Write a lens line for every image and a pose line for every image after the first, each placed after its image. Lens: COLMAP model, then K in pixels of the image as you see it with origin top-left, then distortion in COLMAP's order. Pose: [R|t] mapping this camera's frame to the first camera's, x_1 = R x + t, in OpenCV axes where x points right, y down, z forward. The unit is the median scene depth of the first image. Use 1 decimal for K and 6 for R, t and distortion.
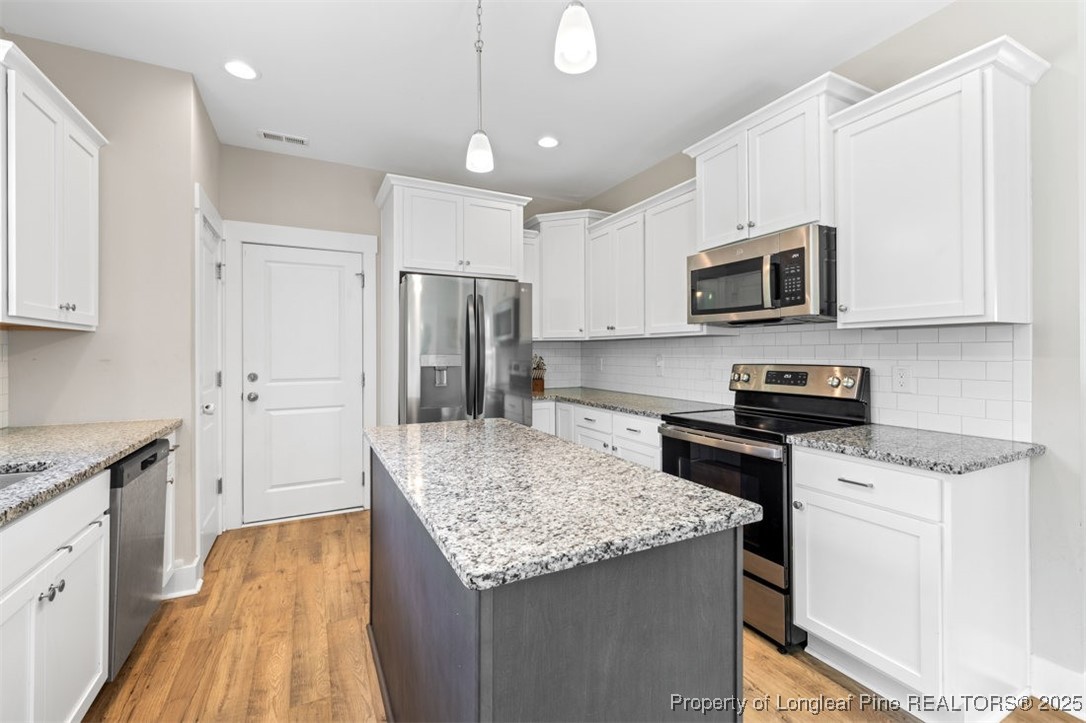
lens RADIAL K [[456.6, 0, 539.6], [0, 456.6, 352.7], [0, 0, 1]] dist [0.000088, 0.000078]
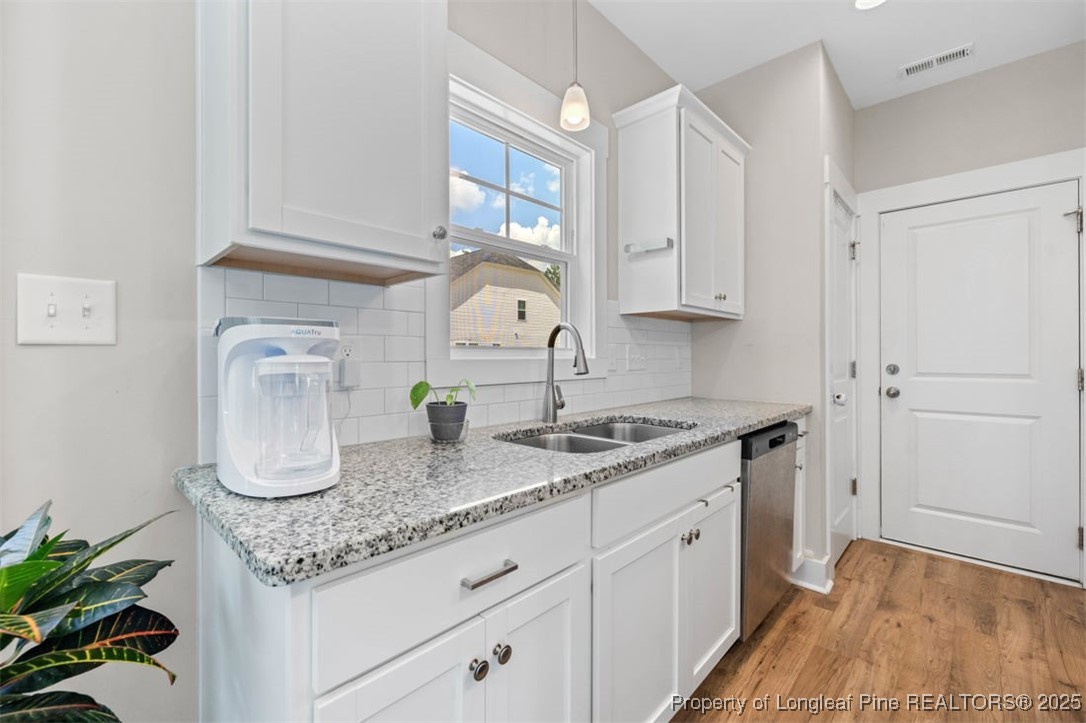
lens RADIAL K [[456.6, 0, 539.6], [0, 456.6, 352.7], [0, 0, 1]] dist [0.000088, 0.000078]
pose [[0.334136, -0.001622, -0.942524, -0.066153], [-0.002460, 0.999994, -0.002593, 0.037487], [0.942522, 0.003185, 0.334129, 0.135958]]
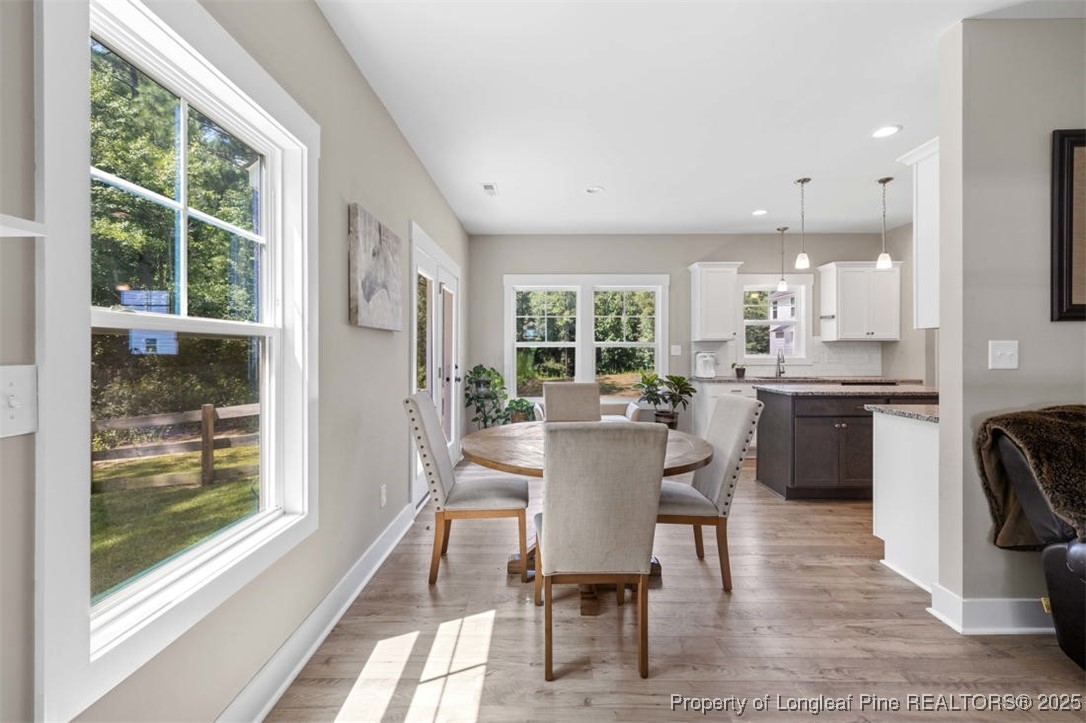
lens RADIAL K [[456.6, 0, 539.6], [0, 456.6, 352.7], [0, 0, 1]] dist [0.000088, 0.000078]
pose [[-0.456216, 0.005289, -0.889853, 1.806504], [0.001394, 0.999985, 0.005229, 0.005527], [0.889868, 0.001145, -0.456217, 0.352559]]
